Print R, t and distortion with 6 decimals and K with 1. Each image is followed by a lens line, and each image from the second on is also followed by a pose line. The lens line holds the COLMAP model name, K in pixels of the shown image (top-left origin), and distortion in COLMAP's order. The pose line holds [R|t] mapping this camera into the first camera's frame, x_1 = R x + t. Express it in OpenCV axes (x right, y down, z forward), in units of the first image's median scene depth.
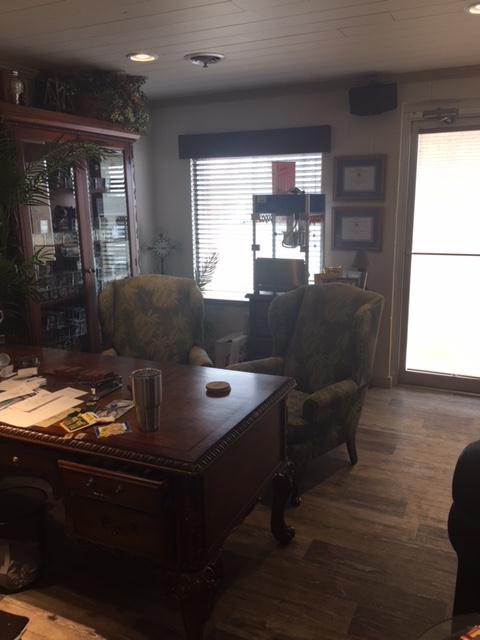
lens RADIAL K [[553.5, 0, 240.0], [0, 553.5, 316.7], [0, 0, 1]] dist [0.082701, -0.090421]
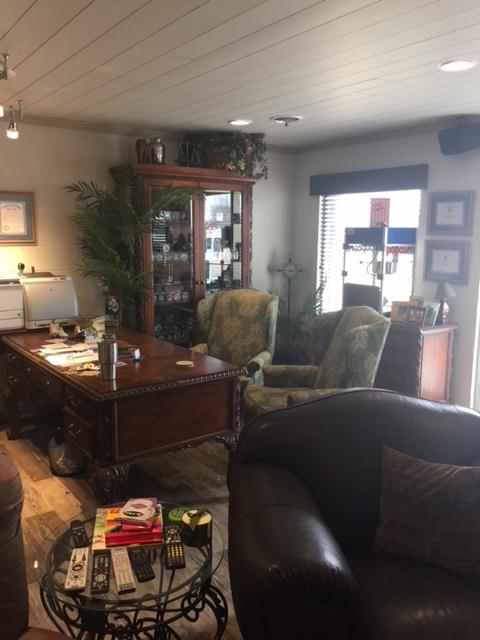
lens RADIAL K [[553.5, 0, 233.8], [0, 553.5, 318.8], [0, 0, 1]] dist [0.082701, -0.090421]
pose [[0.871785, 0.098660, -0.479851, 0.394399], [-0.120088, 0.992663, -0.014077, 0.009580], [0.474942, 0.069897, 0.877237, -0.092633]]
